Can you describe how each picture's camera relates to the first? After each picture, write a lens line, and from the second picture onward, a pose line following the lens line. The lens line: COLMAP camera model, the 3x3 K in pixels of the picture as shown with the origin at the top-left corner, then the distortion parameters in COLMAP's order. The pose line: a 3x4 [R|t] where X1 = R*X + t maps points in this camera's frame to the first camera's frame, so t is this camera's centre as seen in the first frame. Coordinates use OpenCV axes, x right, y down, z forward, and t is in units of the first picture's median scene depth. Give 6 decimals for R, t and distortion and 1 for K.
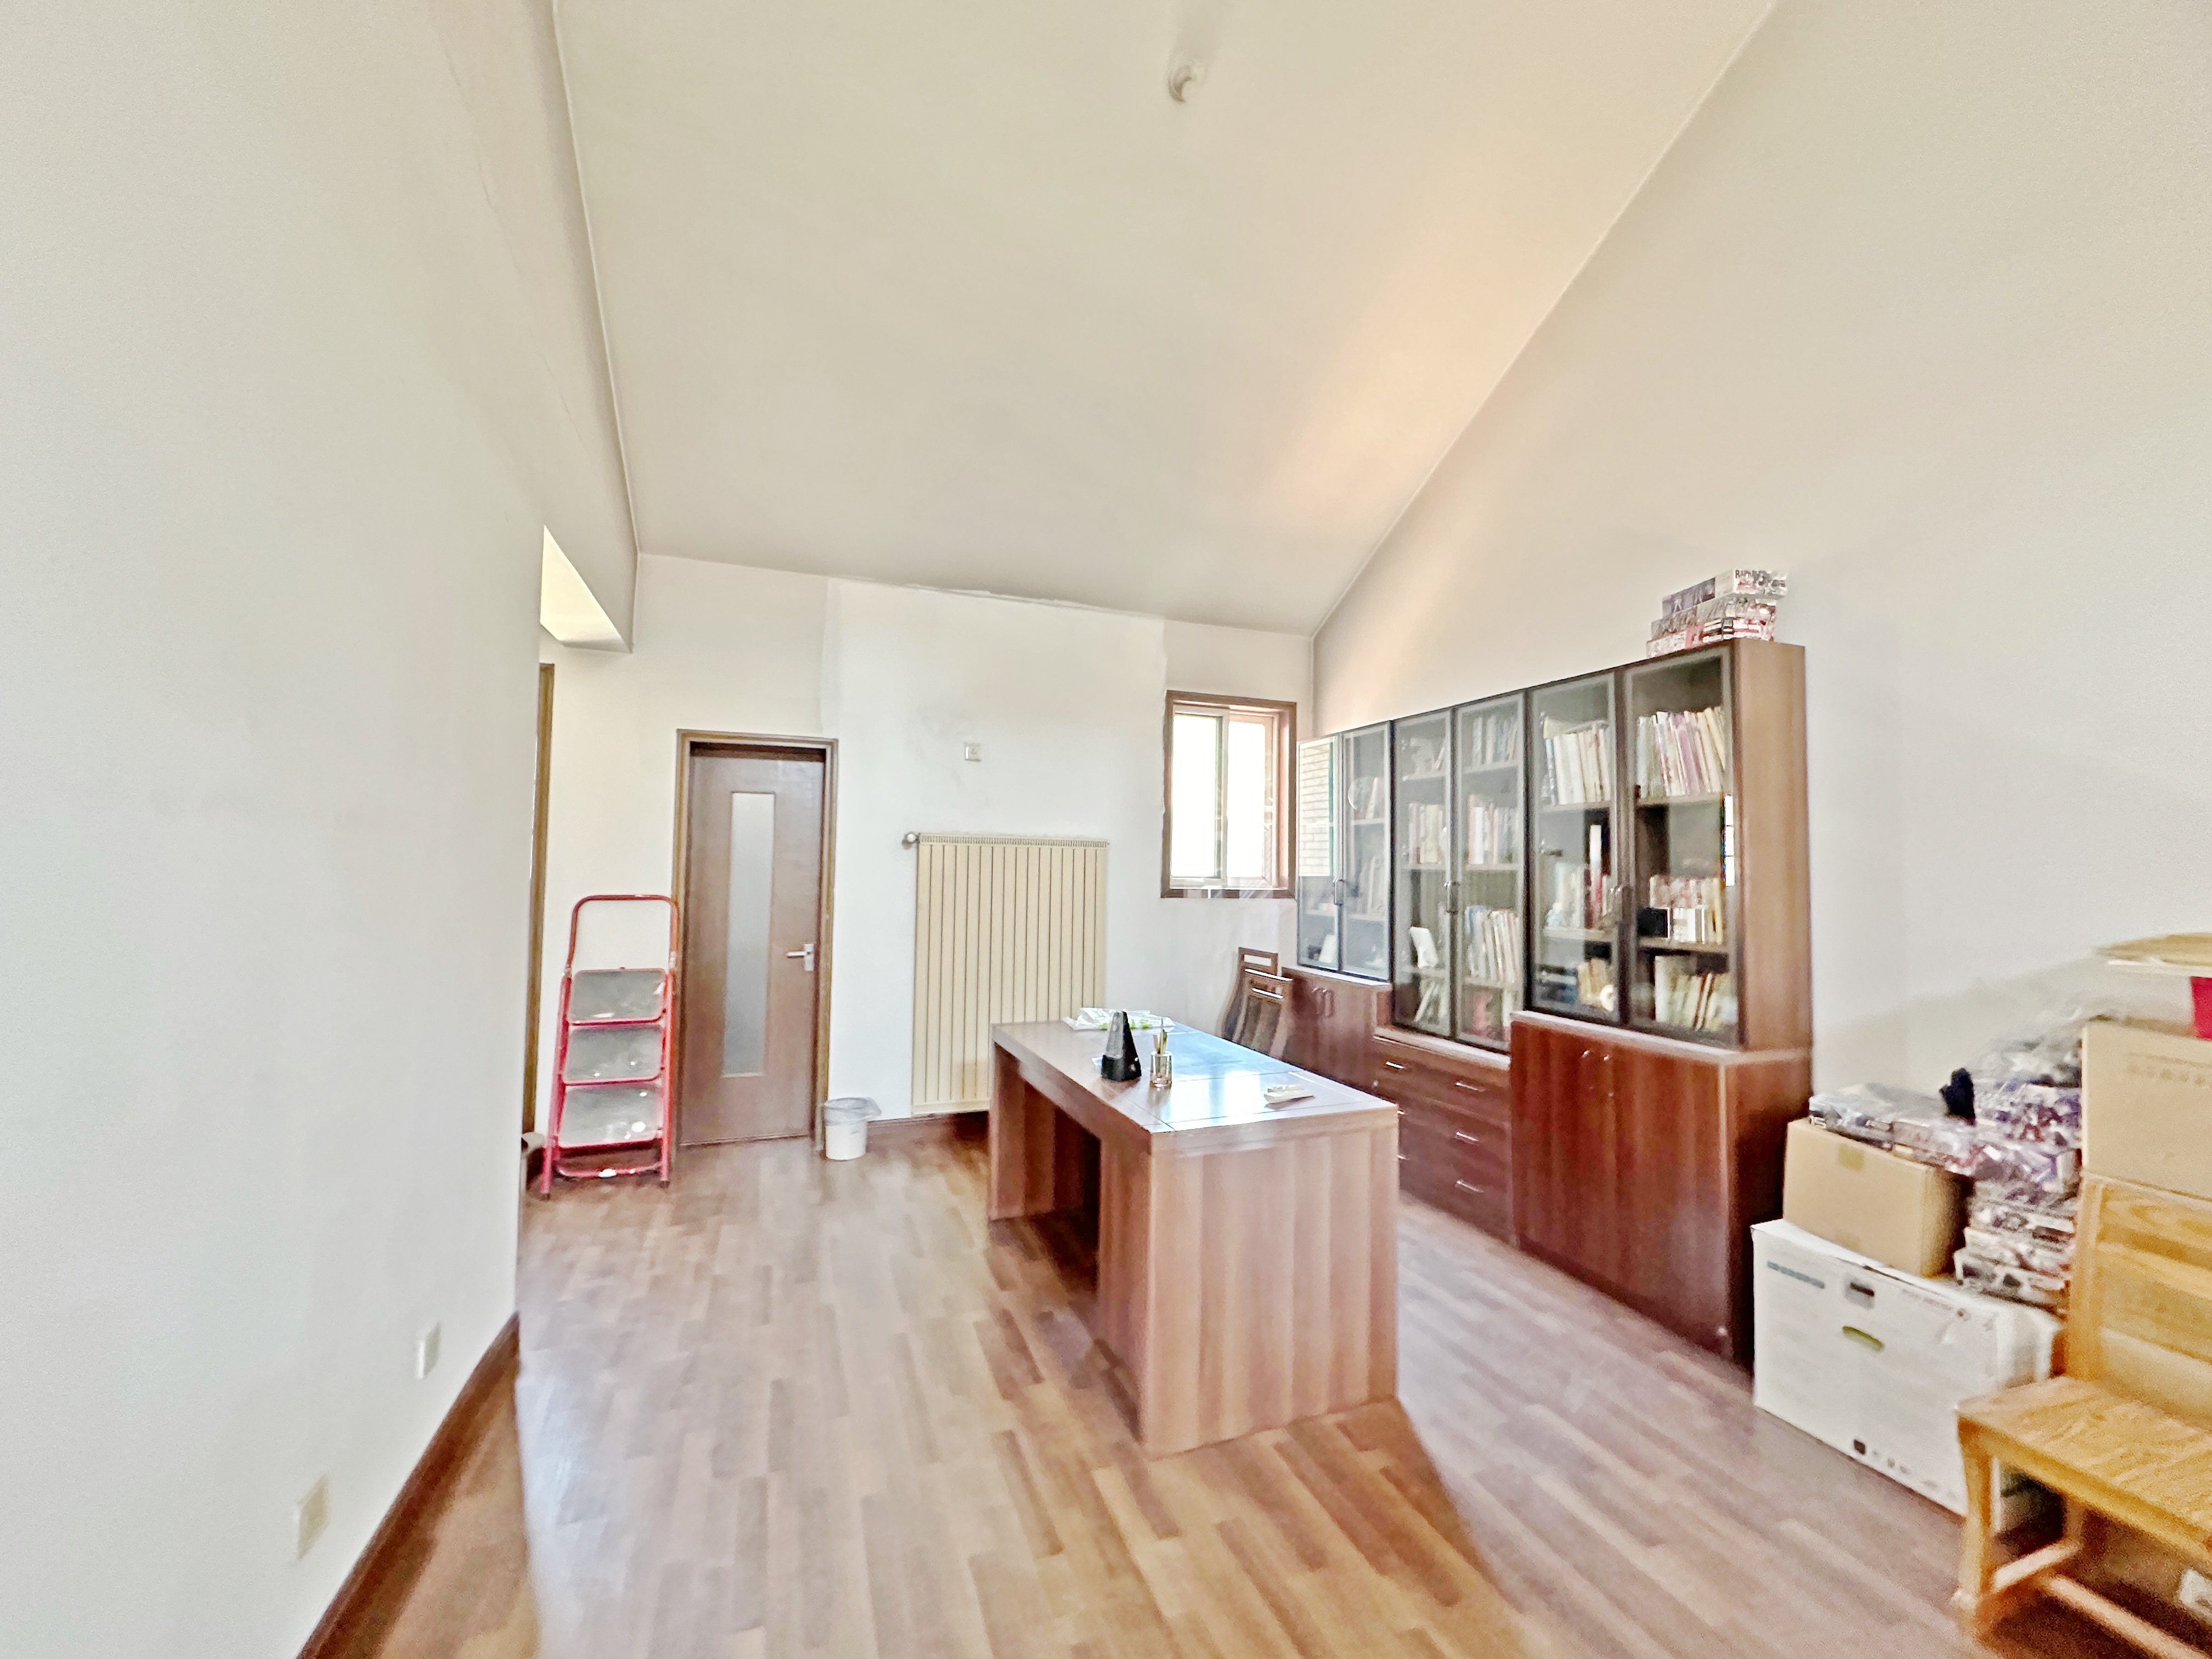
lens RADIAL K [[889.9, 0, 1118.6], [0, 889.9, 829.4], [0, 0, 1]] dist [0.000430, -0.000082]
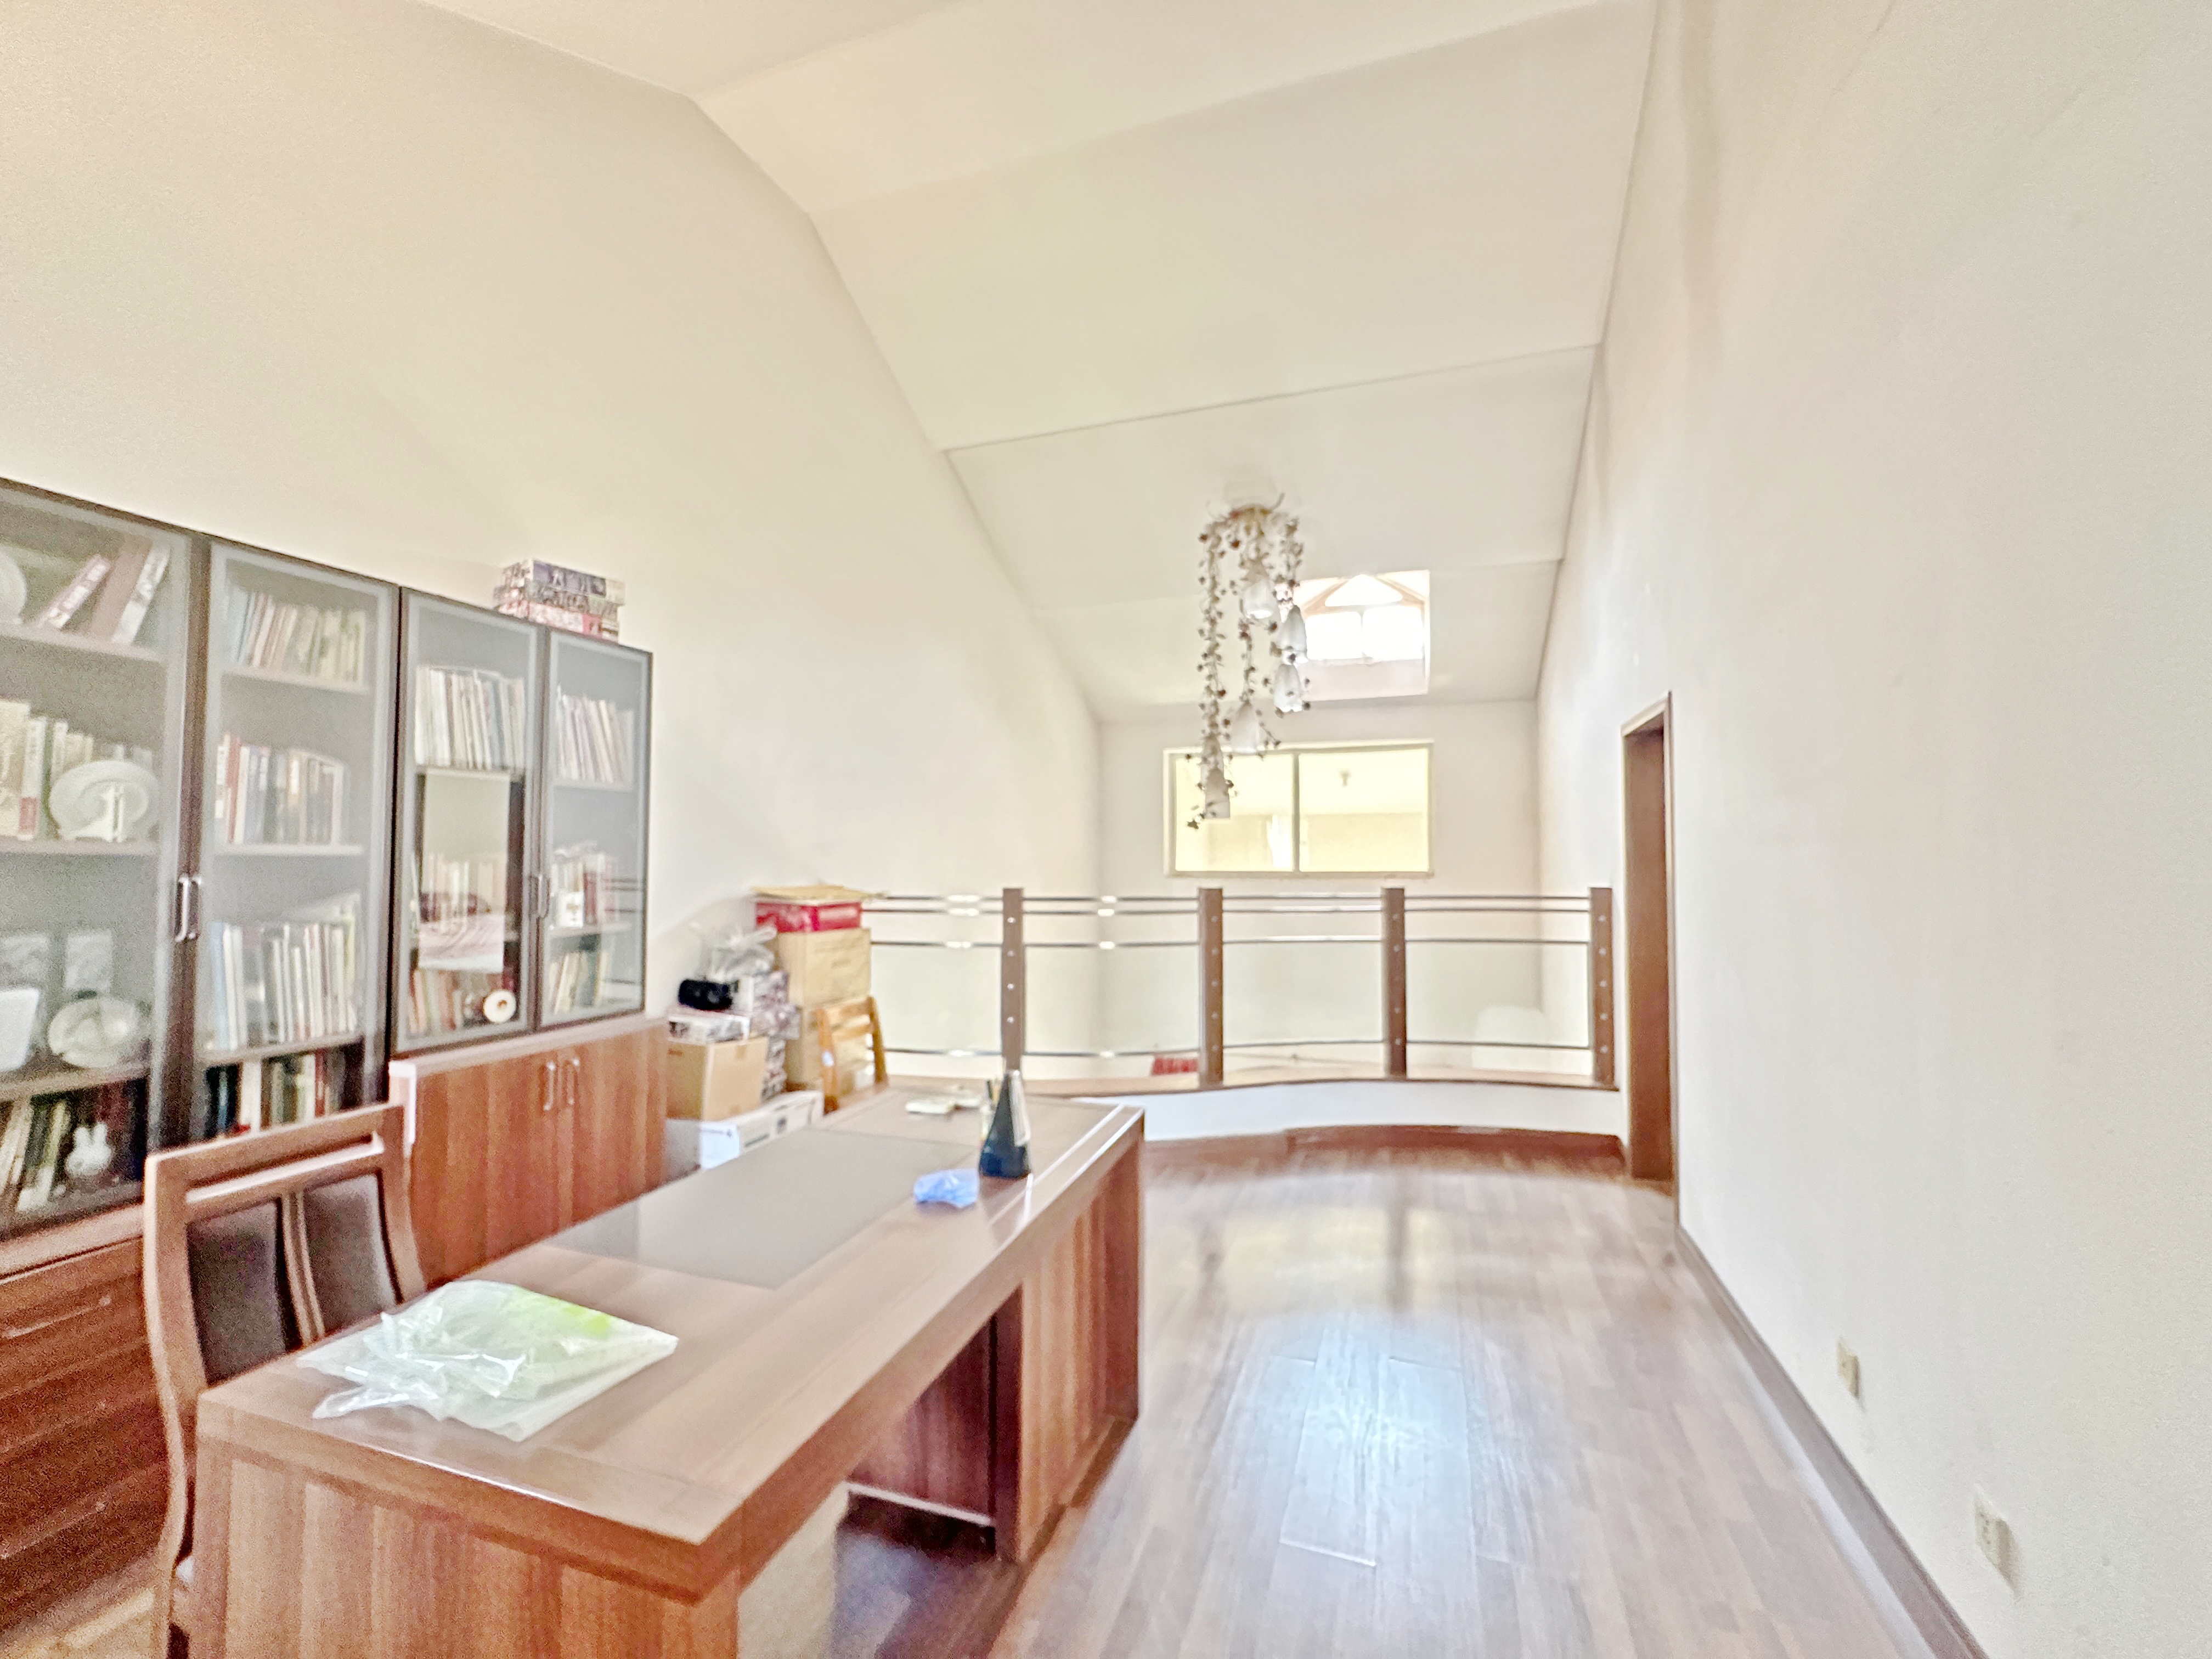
lens RADIAL K [[889.9, 0, 1118.6], [0, 889.9, 829.4], [0, 0, 1]] dist [0.000430, -0.000082]
pose [[-0.767153, 0.009778, 0.641389, -0.457273], [-0.035441, 0.997710, -0.057601, 0.052813], [-0.640484, -0.066920, -0.765050, 1.349481]]
